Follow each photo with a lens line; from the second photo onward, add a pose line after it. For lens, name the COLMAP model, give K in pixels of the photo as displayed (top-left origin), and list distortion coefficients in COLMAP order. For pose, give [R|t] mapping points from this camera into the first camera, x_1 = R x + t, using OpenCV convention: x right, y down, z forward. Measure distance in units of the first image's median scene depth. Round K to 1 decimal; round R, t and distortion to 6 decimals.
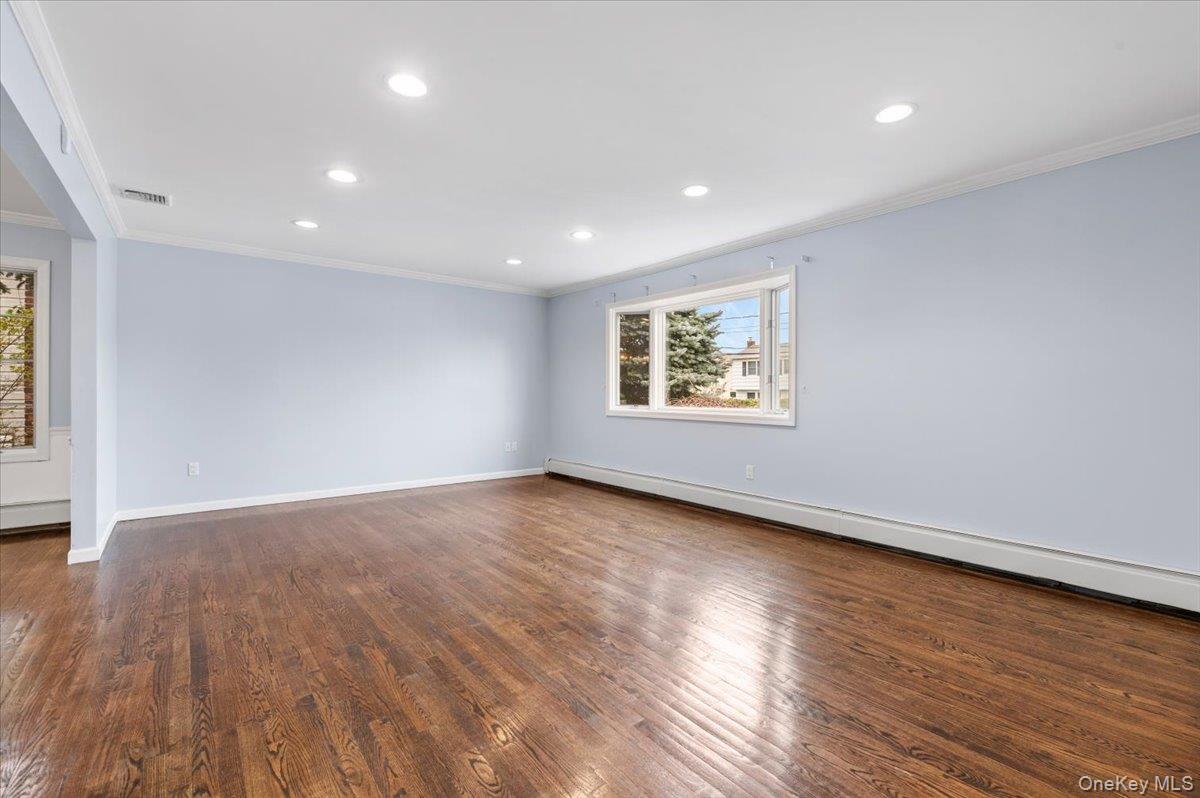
lens RADIAL K [[518.4, 0, 602.3], [0, 518.4, 396.9], [0, 0, 1]] dist [0.002654, 0.000002]
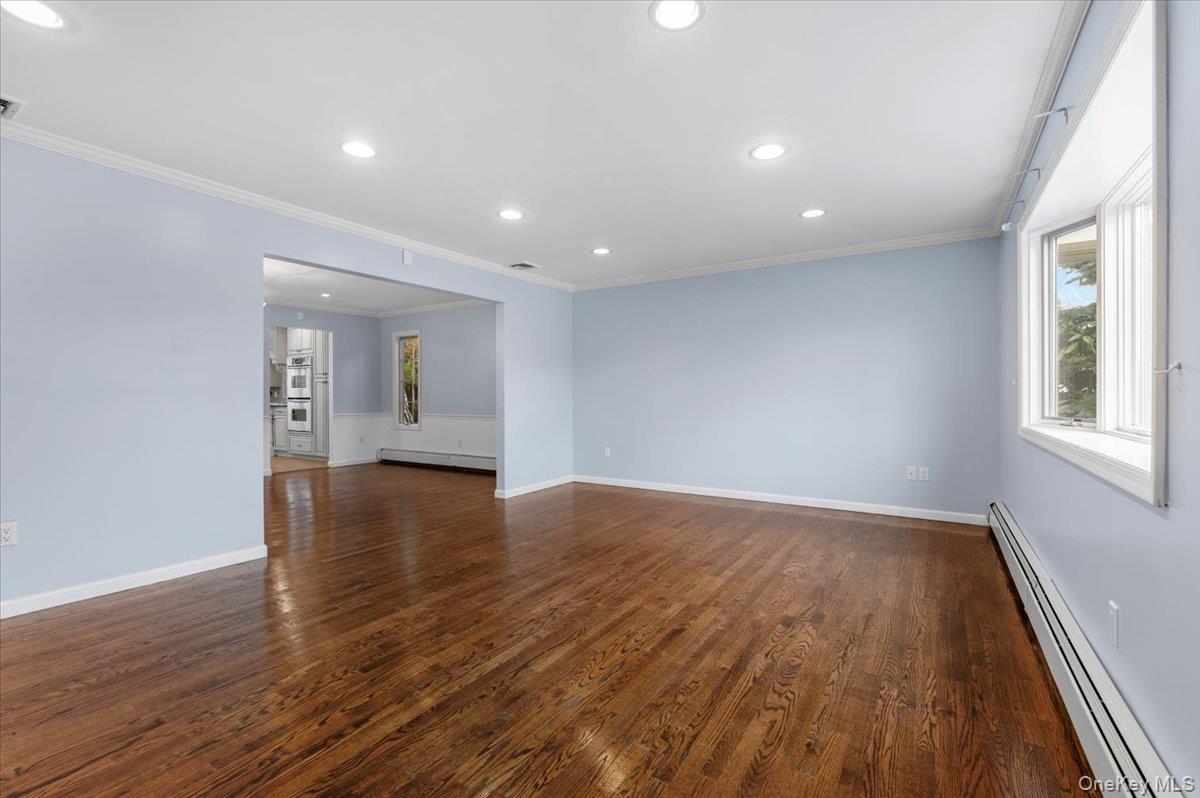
lens RADIAL K [[518.4, 0, 602.3], [0, 518.4, 396.9], [0, 0, 1]] dist [0.002654, 0.000002]
pose [[0.324109, -0.004877, -0.946007, 0.641828], [-0.005593, 0.999959, -0.007072, 0.005415], [0.946003, 0.007583, 0.324069, 0.739870]]
